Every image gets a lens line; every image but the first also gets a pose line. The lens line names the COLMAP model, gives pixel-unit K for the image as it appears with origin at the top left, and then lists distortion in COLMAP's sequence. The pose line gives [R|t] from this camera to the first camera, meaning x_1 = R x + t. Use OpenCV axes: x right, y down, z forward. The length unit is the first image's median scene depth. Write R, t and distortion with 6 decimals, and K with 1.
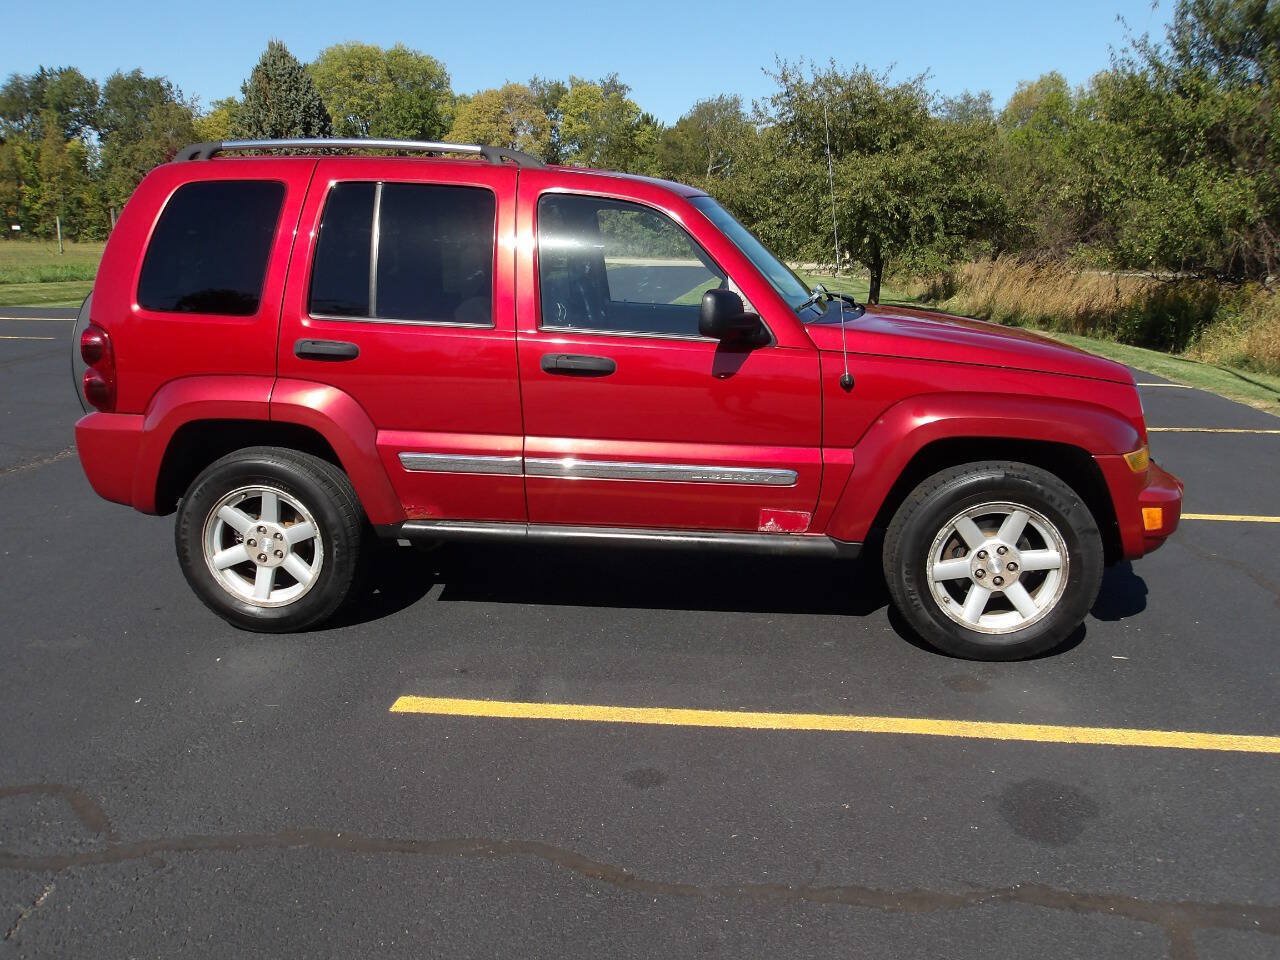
lens RADIAL K [[1065.0, 0, 635.9], [0, 1065.0, 464.5], [0, 0, 1]] dist [0.003837, 0.002534]
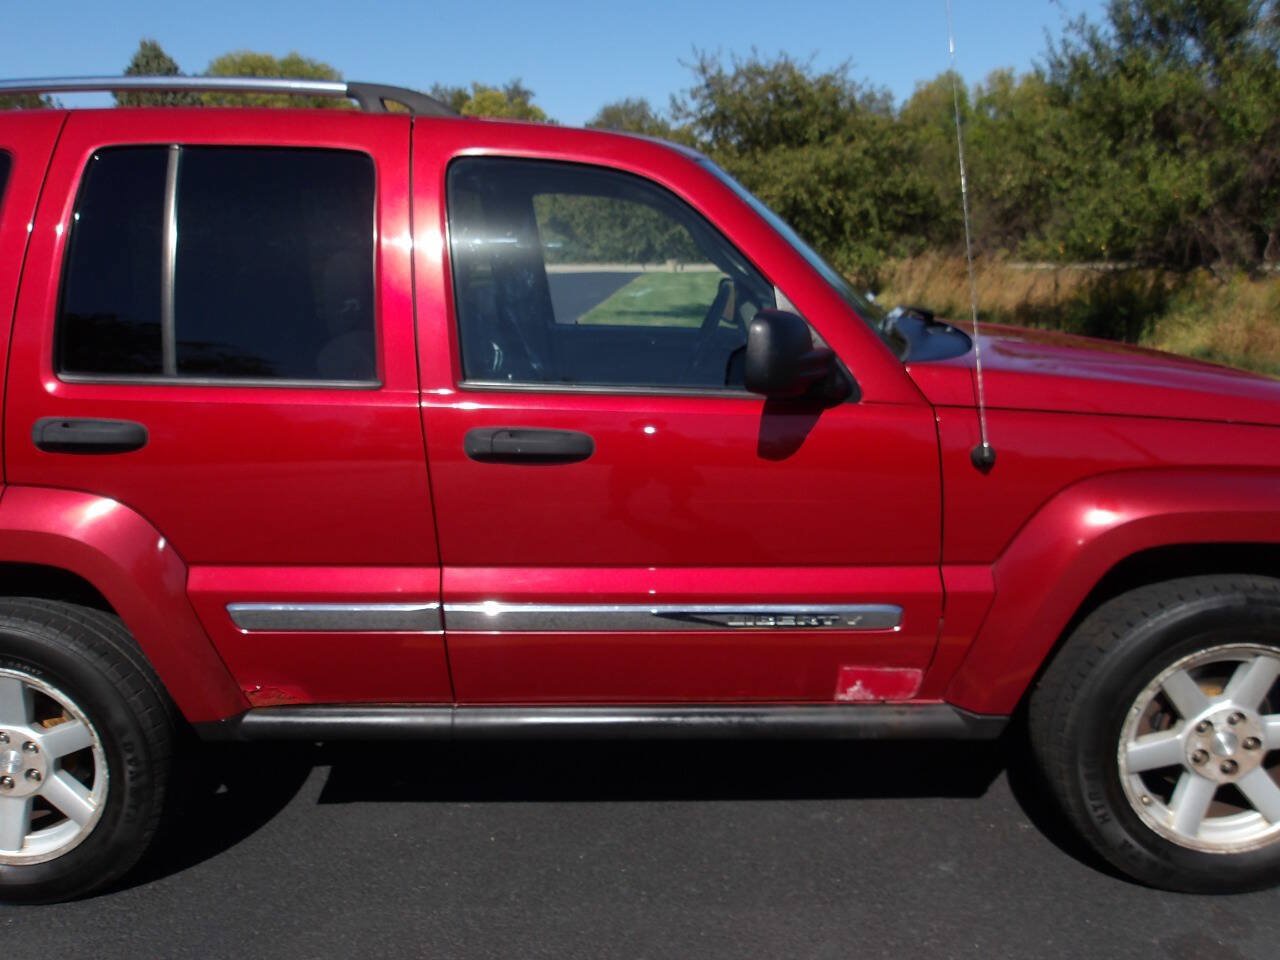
lens RADIAL K [[1065.0, 0, 637.3], [0, 1065.0, 462.7], [0, 0, 1]] dist [0.003837, 0.002534]
pose [[0.996069, -0.044037, 0.076857, -0.037591], [0.044561, 0.998994, -0.005113, -0.073131], [-0.076555, 0.008518, 0.997029, 0.382409]]
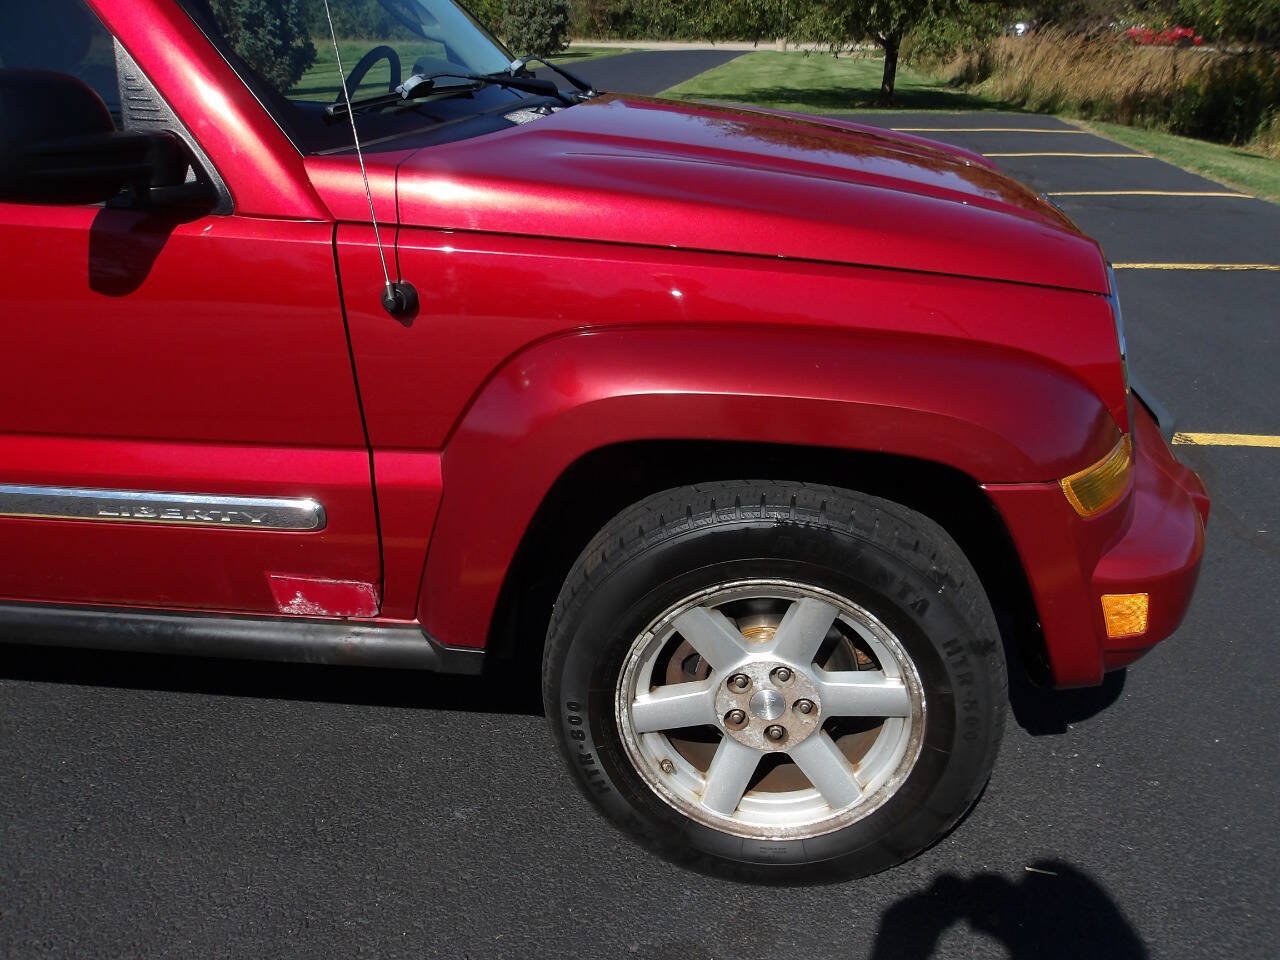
lens RADIAL K [[1065.0, 0, 640.7], [0, 1065.0, 475.2], [0, 0, 1]] dist [0.003837, 0.002534]
pose [[0.999532, -0.008855, -0.029283, 0.276609], [0.014327, 0.981227, 0.192322, -0.081889], [0.027030, -0.192651, 0.980895, 0.533934]]
